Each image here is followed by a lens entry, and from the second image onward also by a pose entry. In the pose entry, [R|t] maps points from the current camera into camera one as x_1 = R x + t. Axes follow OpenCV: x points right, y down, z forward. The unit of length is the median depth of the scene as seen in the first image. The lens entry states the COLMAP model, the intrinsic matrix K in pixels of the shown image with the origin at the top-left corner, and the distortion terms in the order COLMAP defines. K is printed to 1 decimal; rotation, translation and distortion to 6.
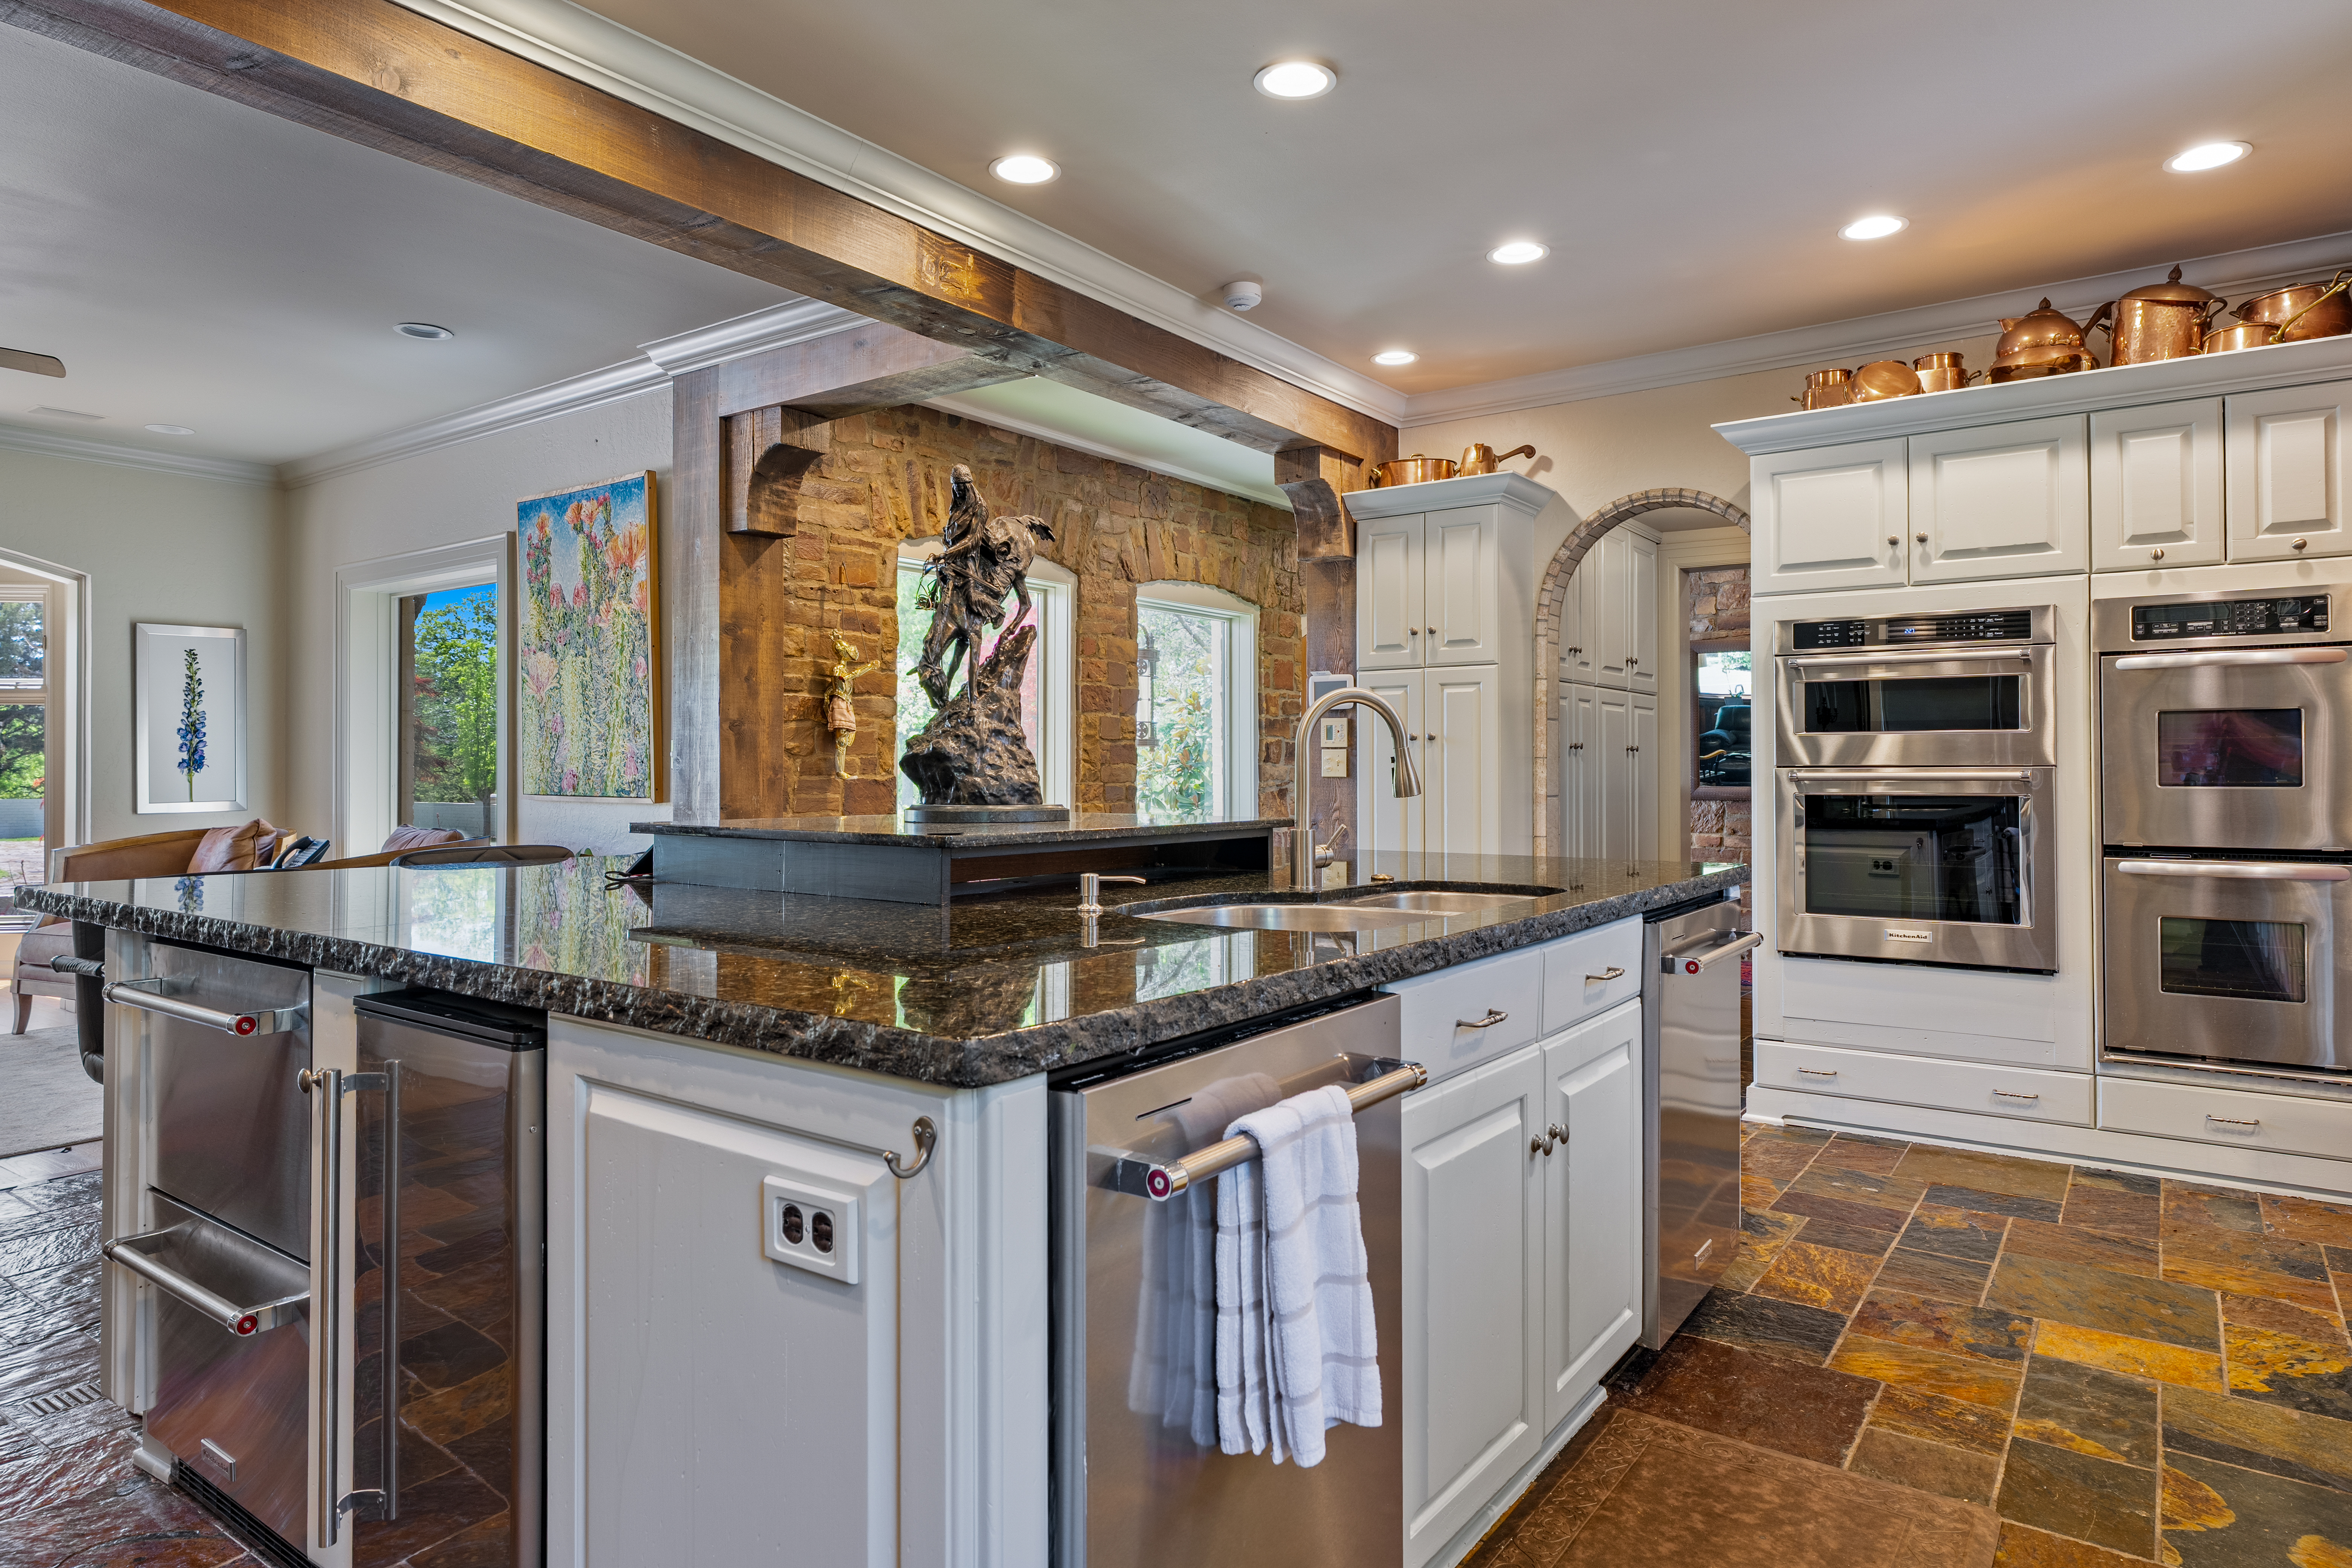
lens RADIAL K [[1375.5, 0, 1174.1], [0, 1375.5, 770.3], [0, 0, 1]] dist [0.006035, 0.001093]
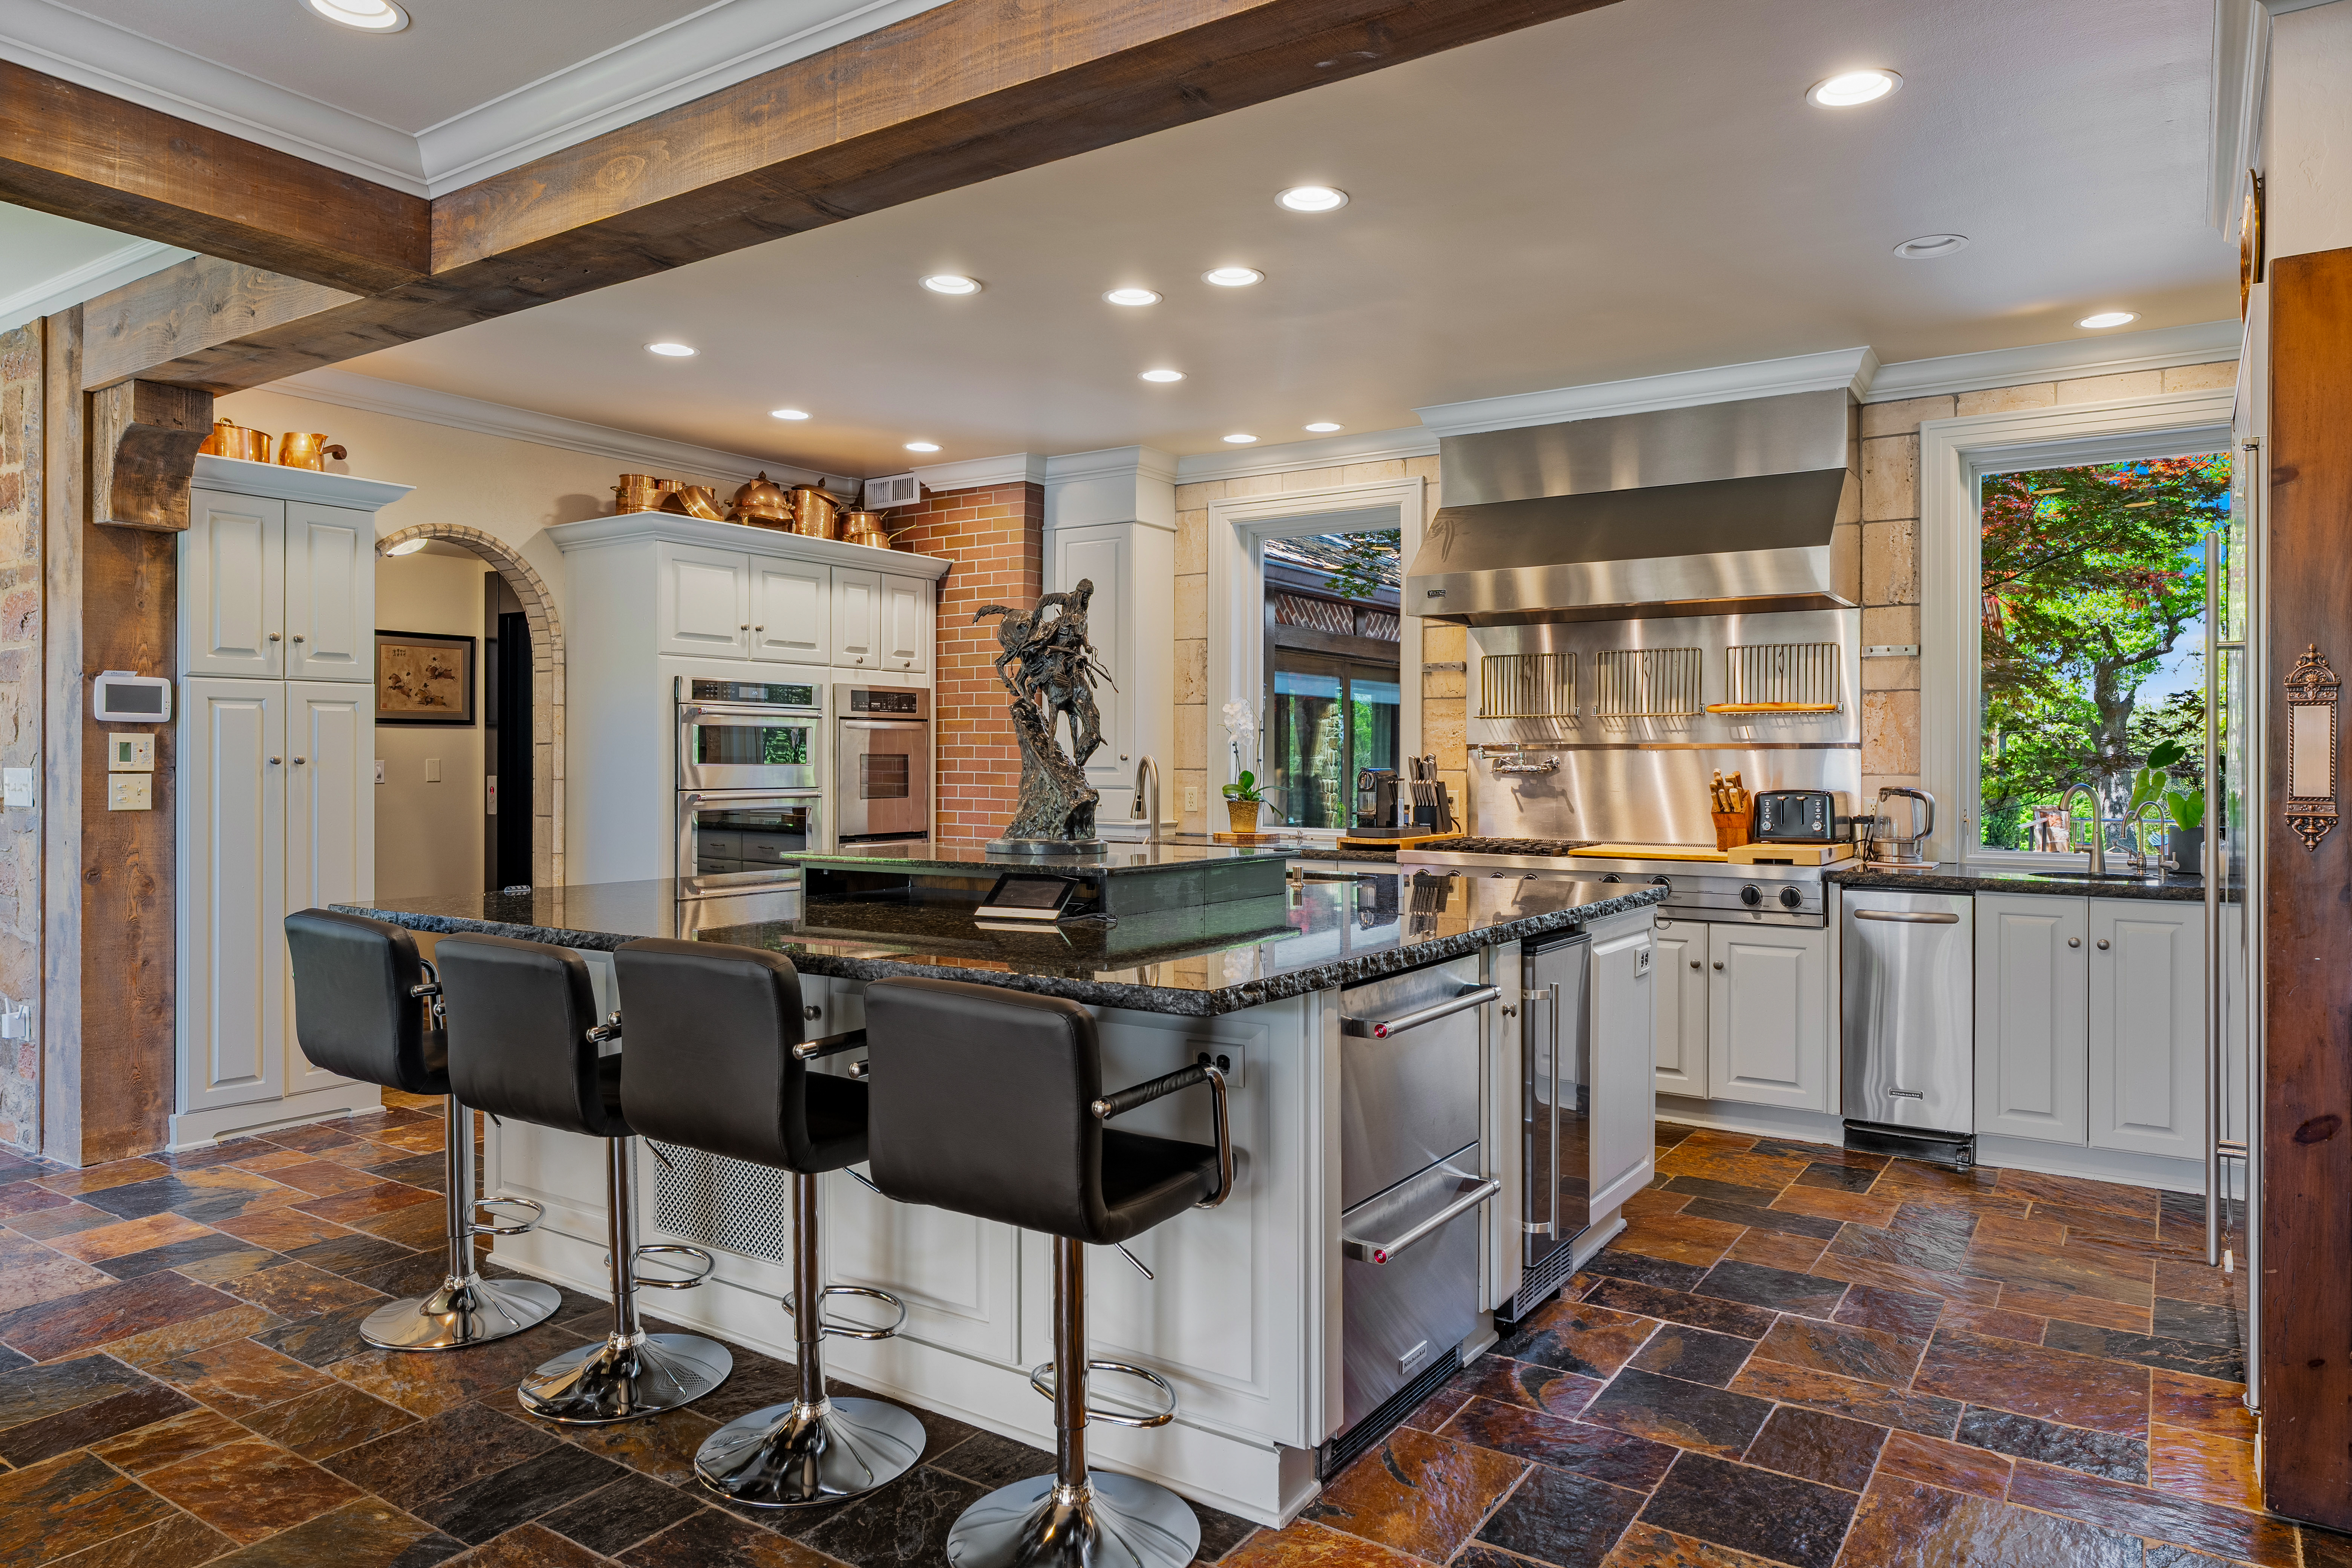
lens RADIAL K [[1494.8, 0, 1173.6], [0, 1494.8, 780.9], [0, 0, 1]] dist [-0.005564, 0.001634]
pose [[-0.038417, -0.003153, 0.999257, -0.979760], [0.008956, 0.999954, 0.003500, -0.012150], [-0.999222, 0.009084, -0.038387, 0.608317]]
